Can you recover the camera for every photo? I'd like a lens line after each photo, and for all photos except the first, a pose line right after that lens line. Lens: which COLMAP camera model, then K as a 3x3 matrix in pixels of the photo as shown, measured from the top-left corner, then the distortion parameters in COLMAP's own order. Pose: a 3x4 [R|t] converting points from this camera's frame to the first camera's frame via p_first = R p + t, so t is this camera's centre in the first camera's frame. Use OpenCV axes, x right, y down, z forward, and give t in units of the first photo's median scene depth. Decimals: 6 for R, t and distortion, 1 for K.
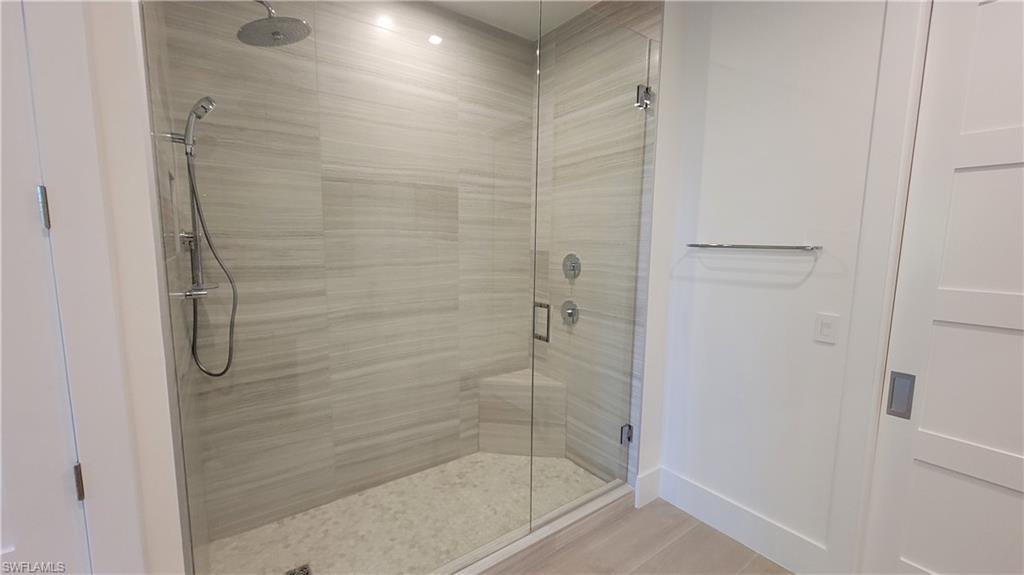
lens RADIAL K [[418.9, 0, 507.6], [0, 418.9, 292.0], [0, 0, 1]] dist [-0.000698, 0.000132]
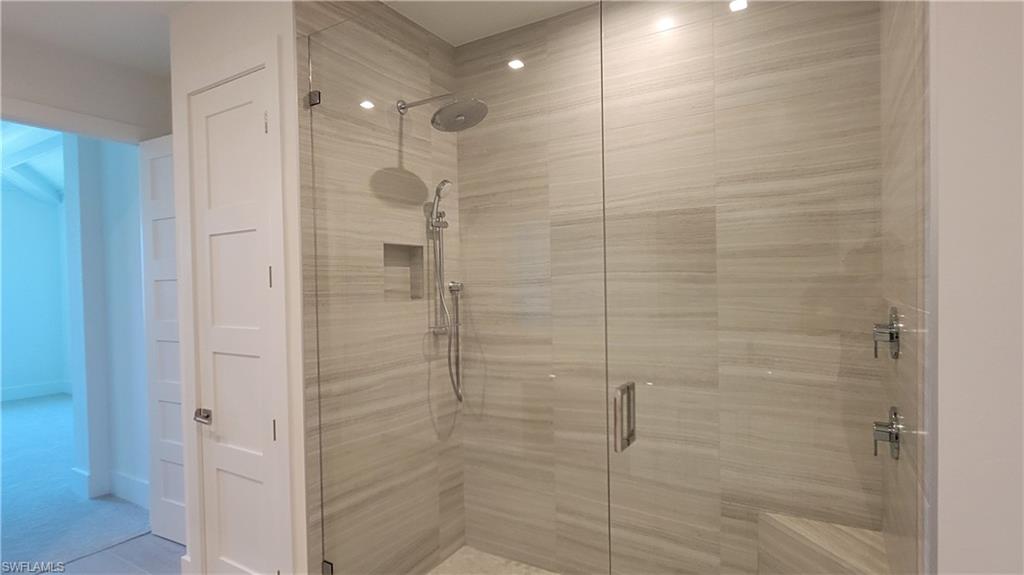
lens RADIAL K [[520.7, 0, 511.9], [0, 520.7, 294.8], [0, 0, 1]] dist [-0.009074, -0.000492]
pose [[0.379677, -0.003693, -0.925112, 0.587609], [-0.092988, 0.994775, -0.042135, -0.042900], [0.920434, 0.102022, 0.377350, 0.424543]]
